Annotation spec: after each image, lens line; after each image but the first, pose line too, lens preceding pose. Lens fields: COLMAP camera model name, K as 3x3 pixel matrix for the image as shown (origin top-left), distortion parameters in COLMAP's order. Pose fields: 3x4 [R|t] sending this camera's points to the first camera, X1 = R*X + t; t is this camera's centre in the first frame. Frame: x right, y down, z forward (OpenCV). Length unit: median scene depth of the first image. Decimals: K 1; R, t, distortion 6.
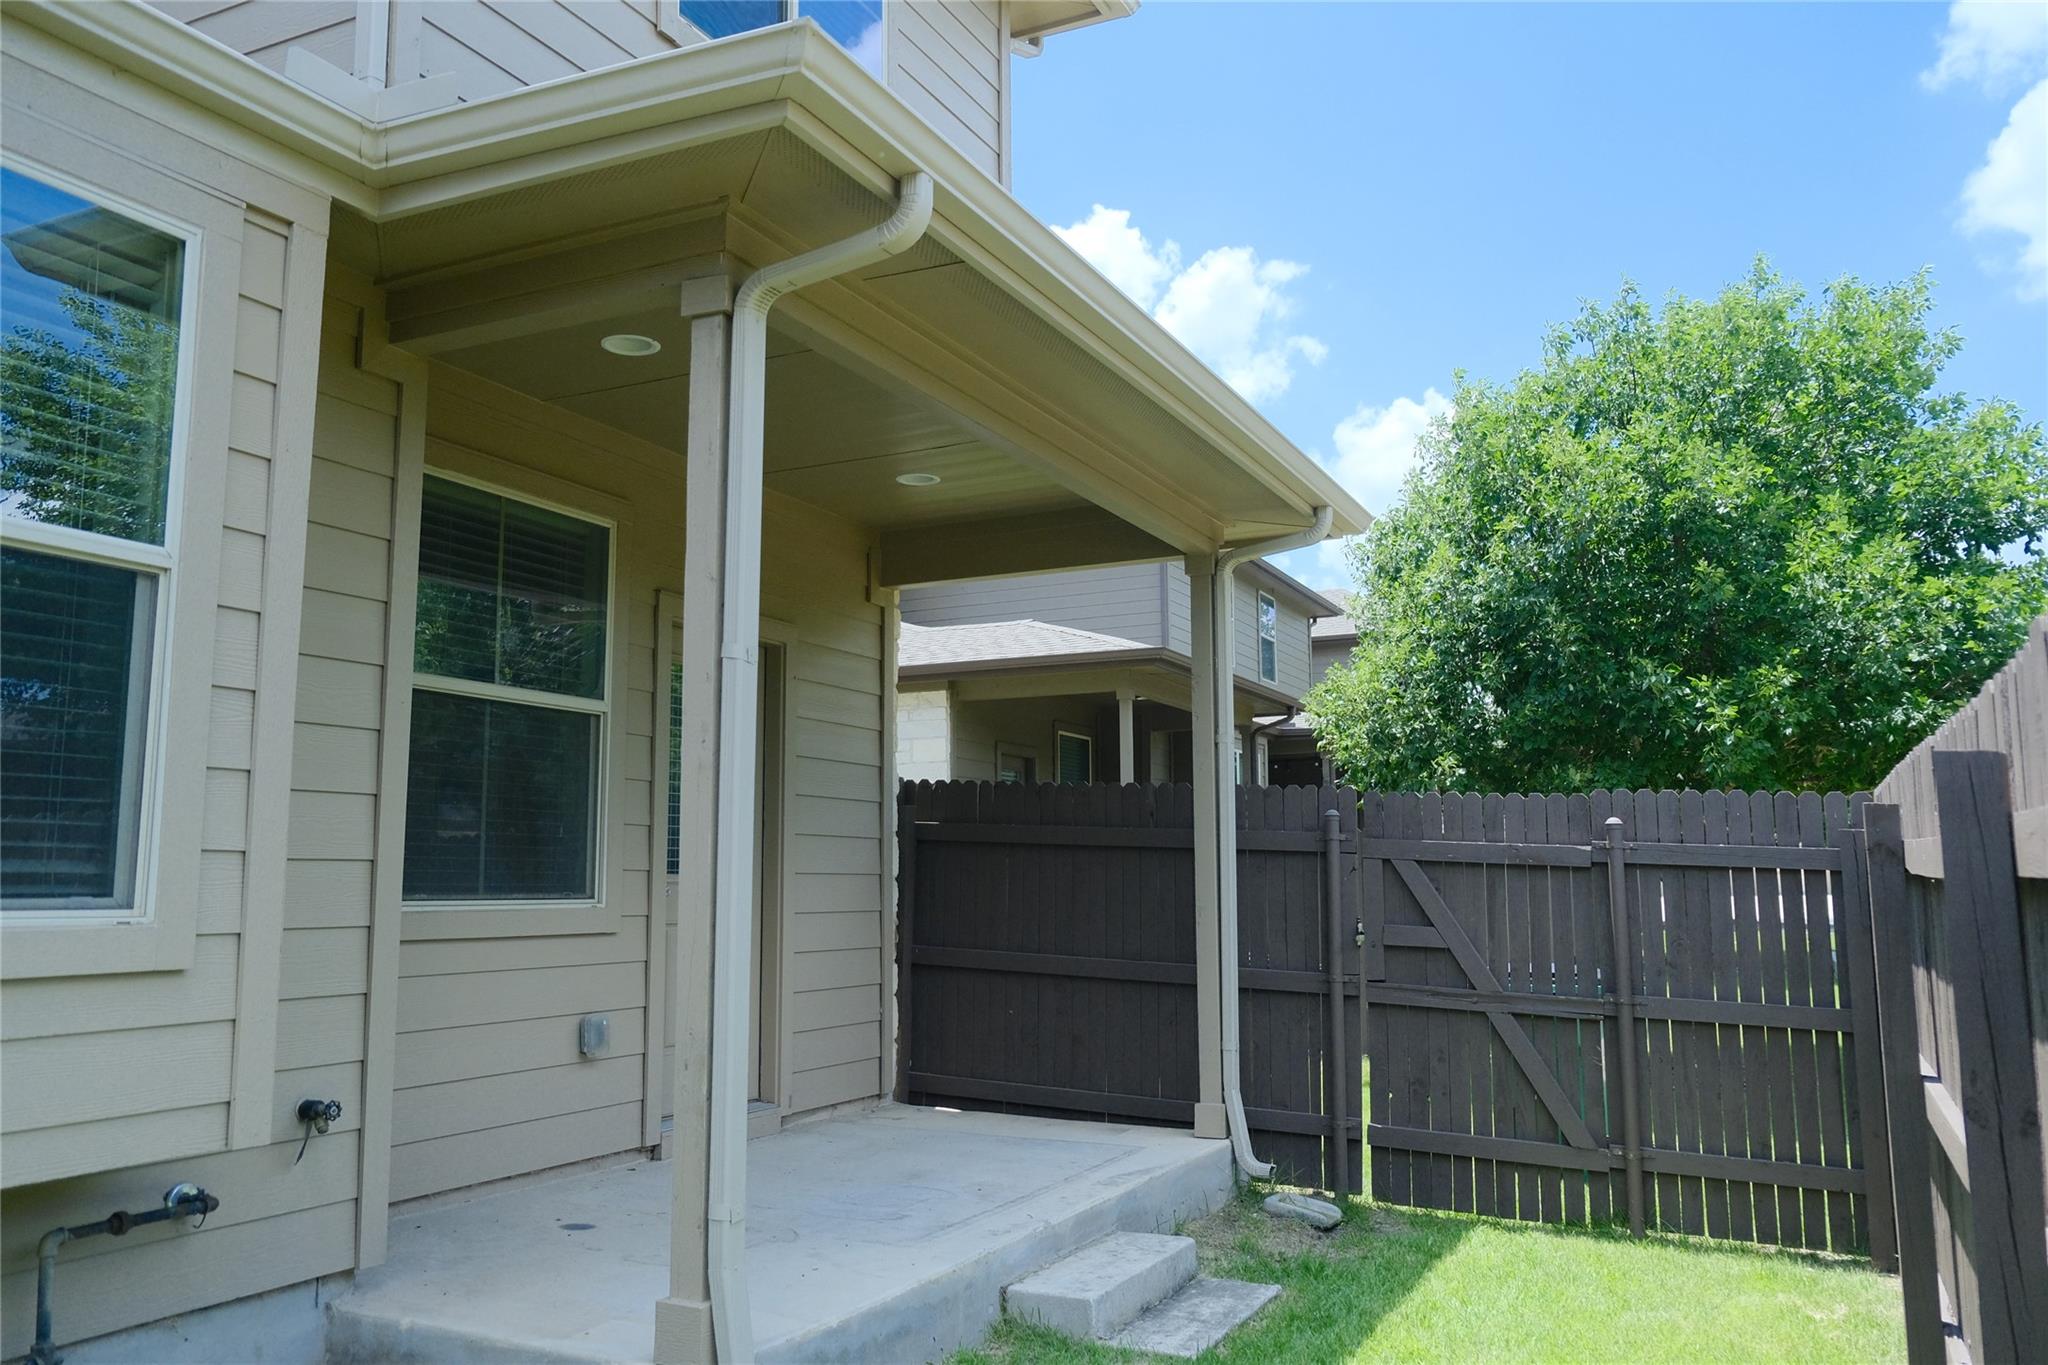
lens RADIAL K [[1600.8, 0, 1024.0], [0, 1600.8, 682.5], [0, 0, 1]] dist [-0.023195, 0.000223]
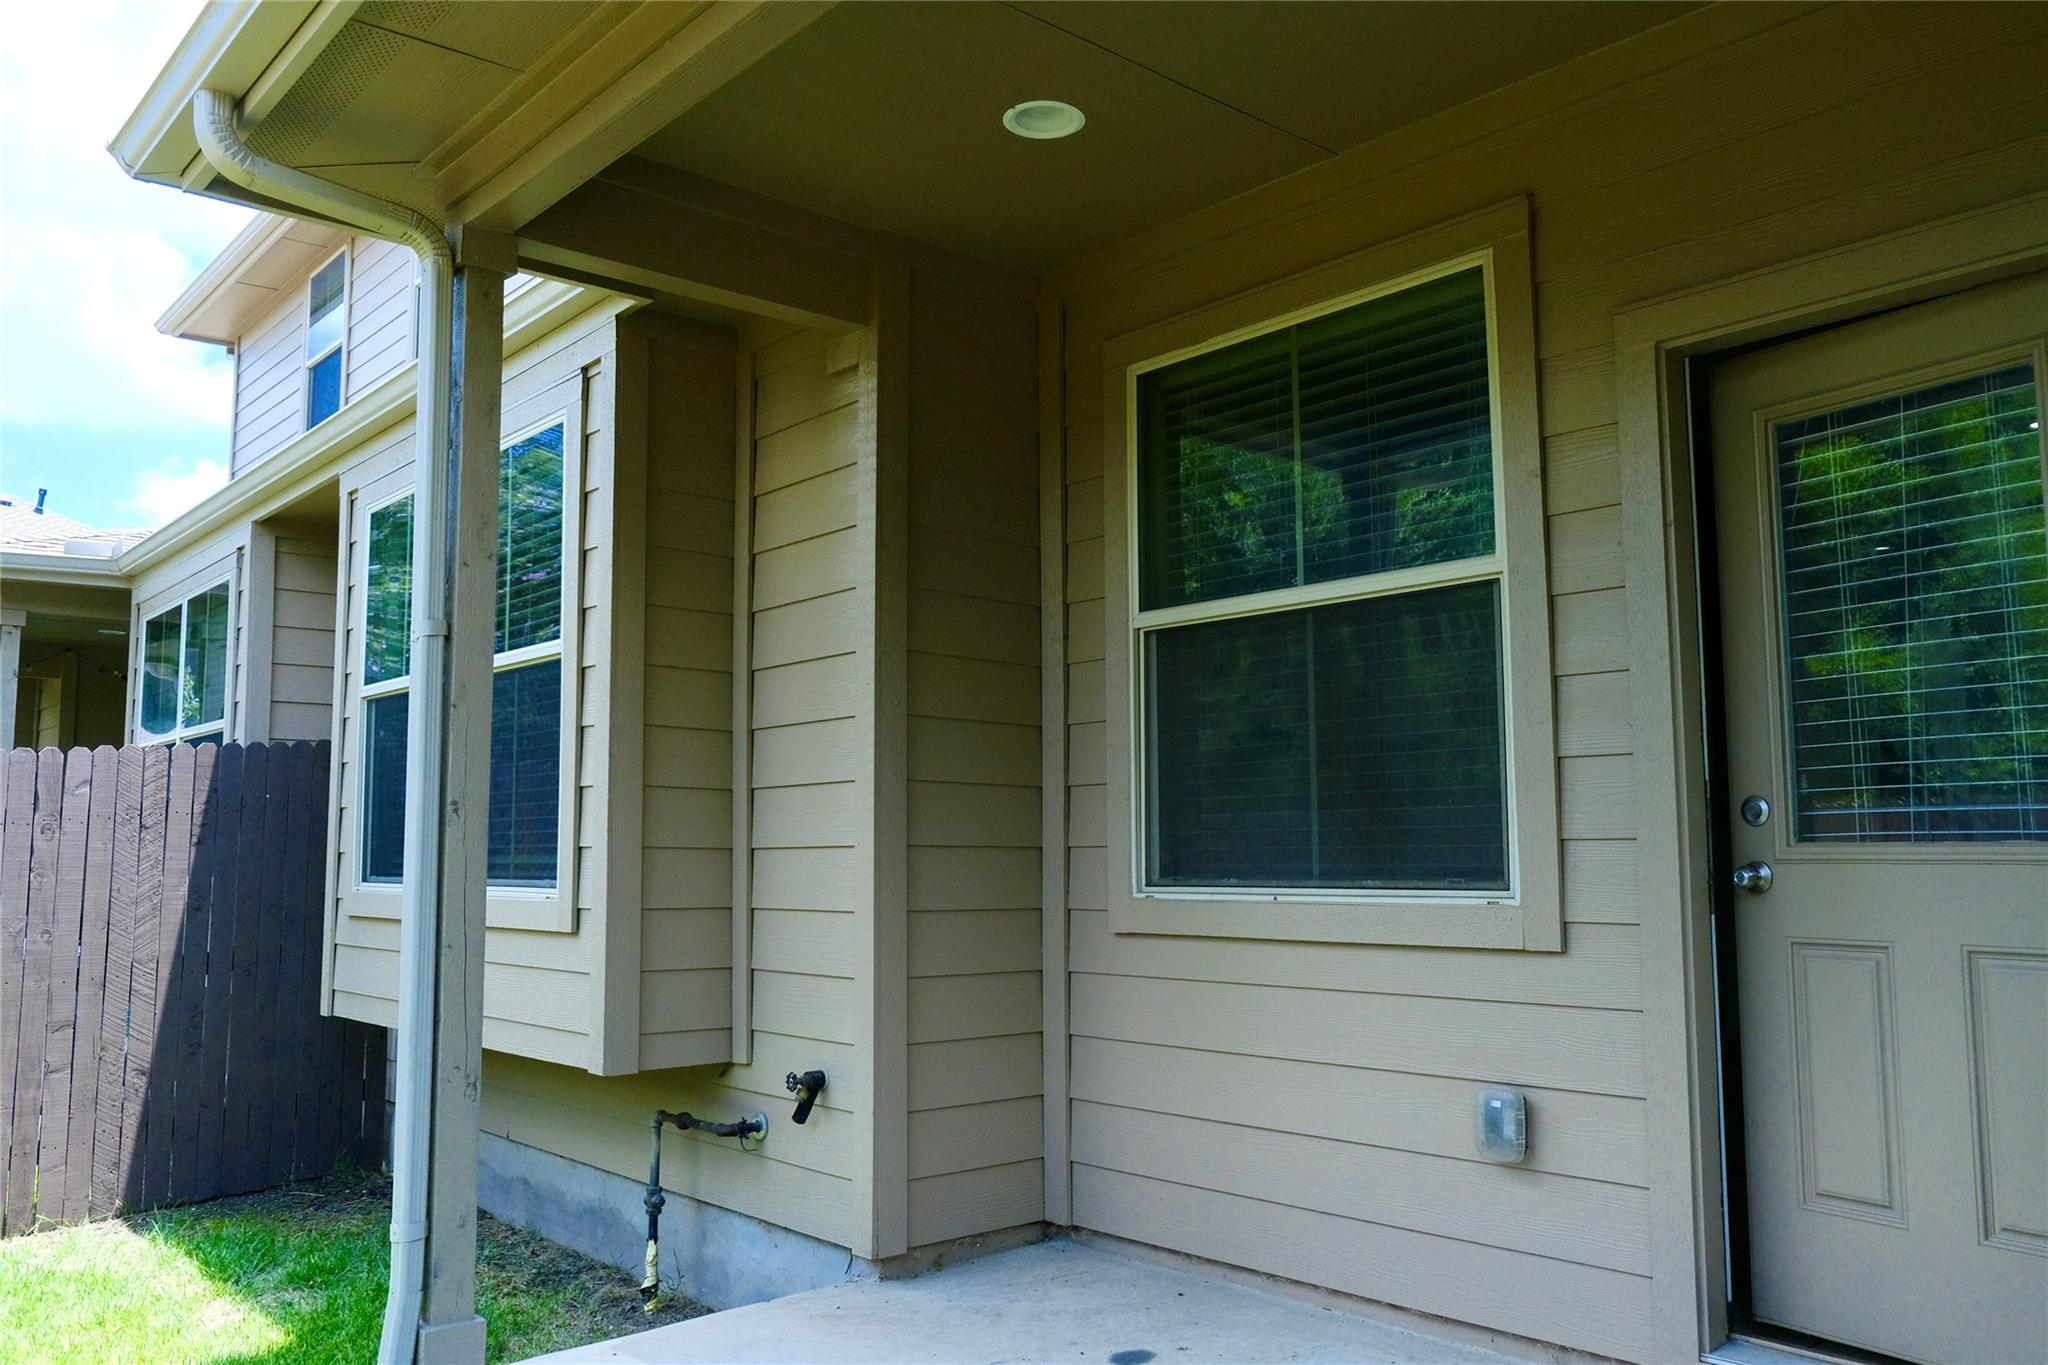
lens RADIAL K [[1600.8, 0, 1024.0], [0, 1600.8, 682.5], [0, 0, 1]] dist [-0.023195, 0.000223]
pose [[-0.391166, -0.093869, -0.915521, 0.371806], [0.121855, 0.980744, -0.152621, 0.137115], [0.912218, -0.171260, -0.372195, 1.151610]]
